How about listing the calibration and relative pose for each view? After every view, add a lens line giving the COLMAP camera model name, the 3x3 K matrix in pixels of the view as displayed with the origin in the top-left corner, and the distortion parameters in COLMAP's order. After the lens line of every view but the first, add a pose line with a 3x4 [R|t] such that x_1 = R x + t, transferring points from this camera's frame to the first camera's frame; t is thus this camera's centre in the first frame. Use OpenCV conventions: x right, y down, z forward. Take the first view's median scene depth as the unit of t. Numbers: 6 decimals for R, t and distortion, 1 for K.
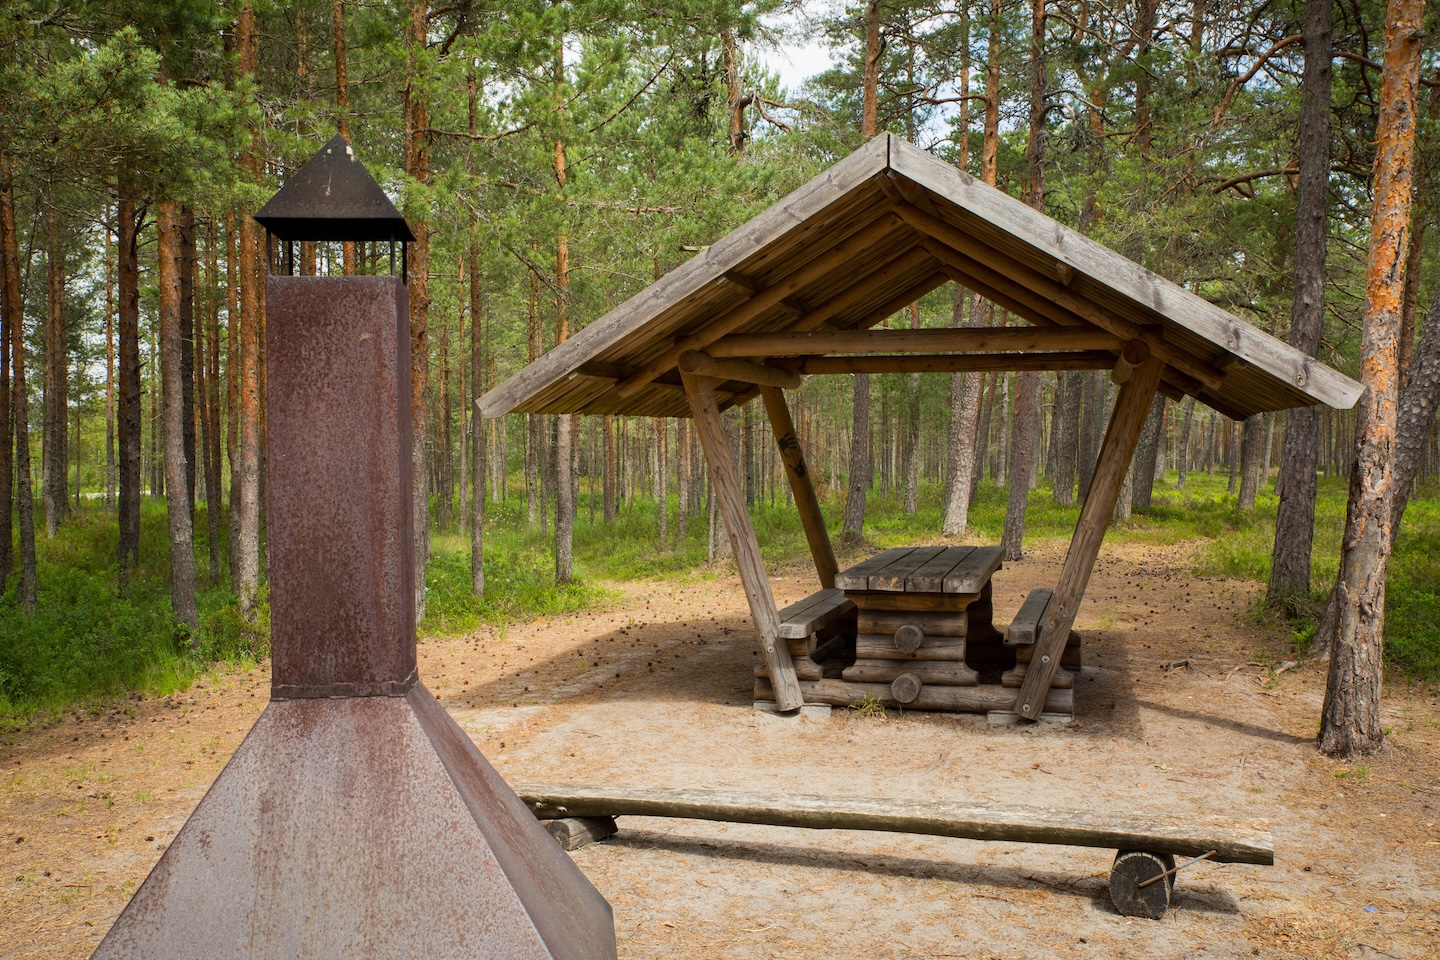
lens RADIAL K [[1553.9, 0, 719.3], [0, 1553.9, 478.6], [0, 0, 1]] dist [0.044747, 0.000000]
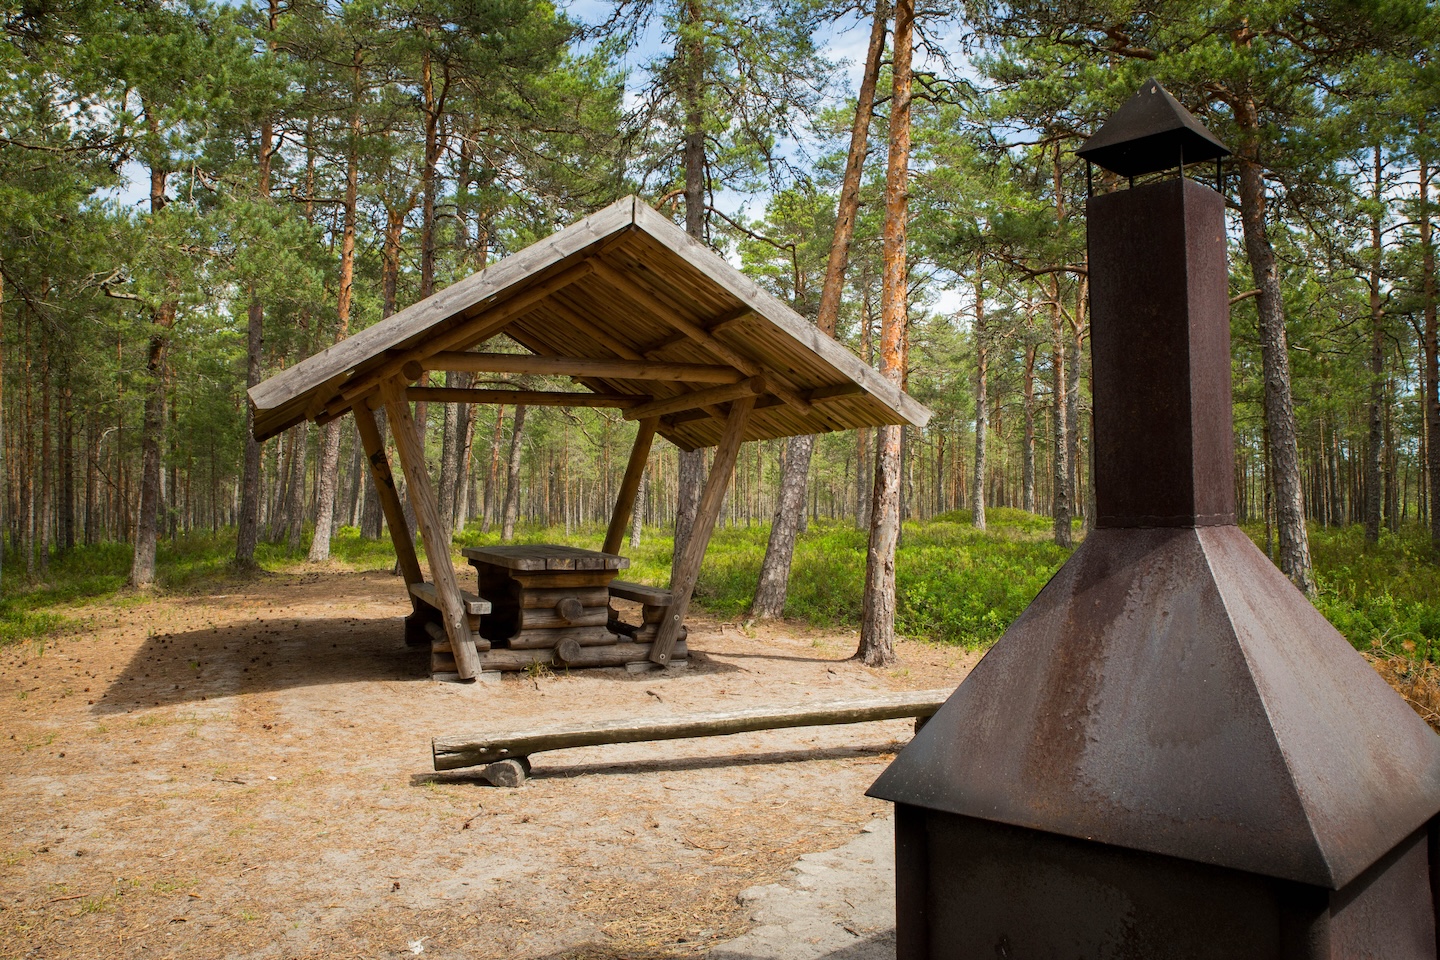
lens RADIAL K [[1217.6, 0, 720.4], [0, 1217.6, 487.4], [0, 0, 1]] dist [-0.047251, -0.003609]
pose [[0.768826, 0.017199, 0.639227, -0.428455], [0.015157, 0.998867, -0.045106, 0.054867], [-0.639279, 0.044367, 0.767694, 0.193844]]
